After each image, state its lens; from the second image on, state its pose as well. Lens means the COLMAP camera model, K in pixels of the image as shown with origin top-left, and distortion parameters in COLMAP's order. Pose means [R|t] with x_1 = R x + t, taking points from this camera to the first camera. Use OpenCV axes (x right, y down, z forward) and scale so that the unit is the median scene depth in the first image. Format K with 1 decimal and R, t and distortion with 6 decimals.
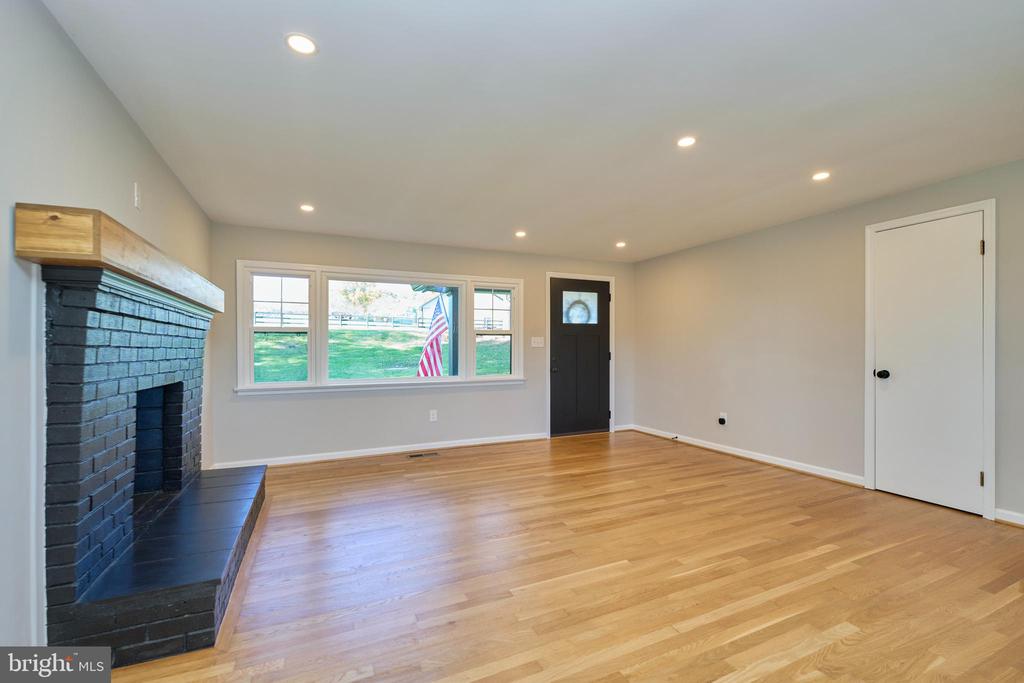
lens RADIAL K [[441.8, 0, 514.1], [0, 441.8, 352.2], [0, 0, 1]] dist [0.000469, 0.000089]
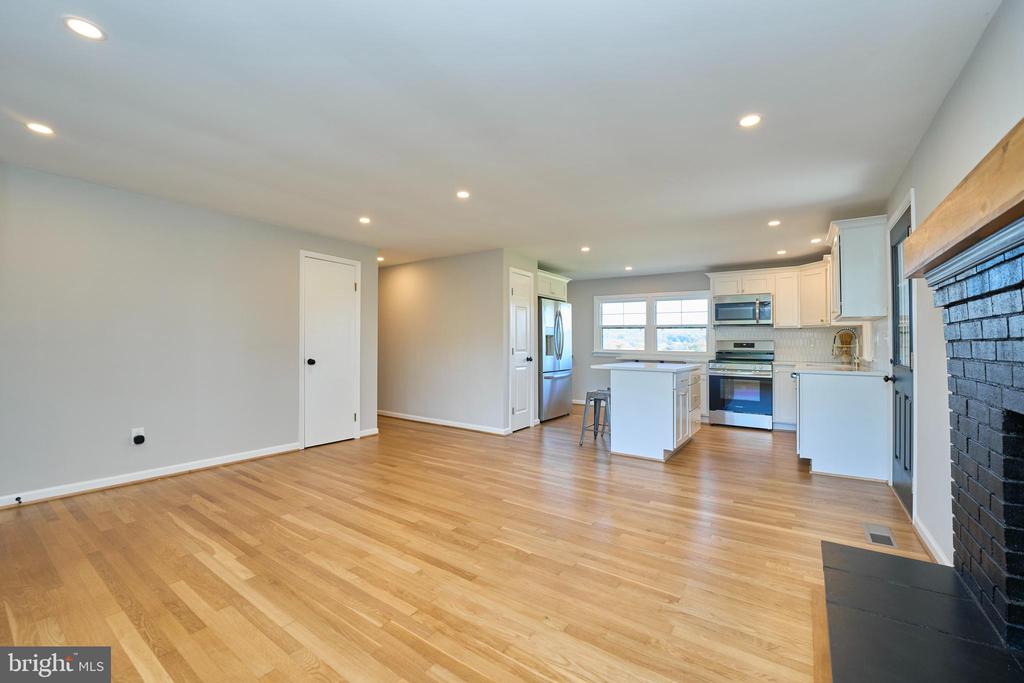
lens RADIAL K [[410.6, 0, 512.0], [0, 410.6, 341.5], [0, 0, 1]] dist [-0.009125, 0.000011]
pose [[-0.503115, 0.008383, 0.864179, -0.577566], [-0.002339, 0.999936, -0.011061, 0.000179], [-0.864216, -0.007586, -0.503063, 1.096552]]
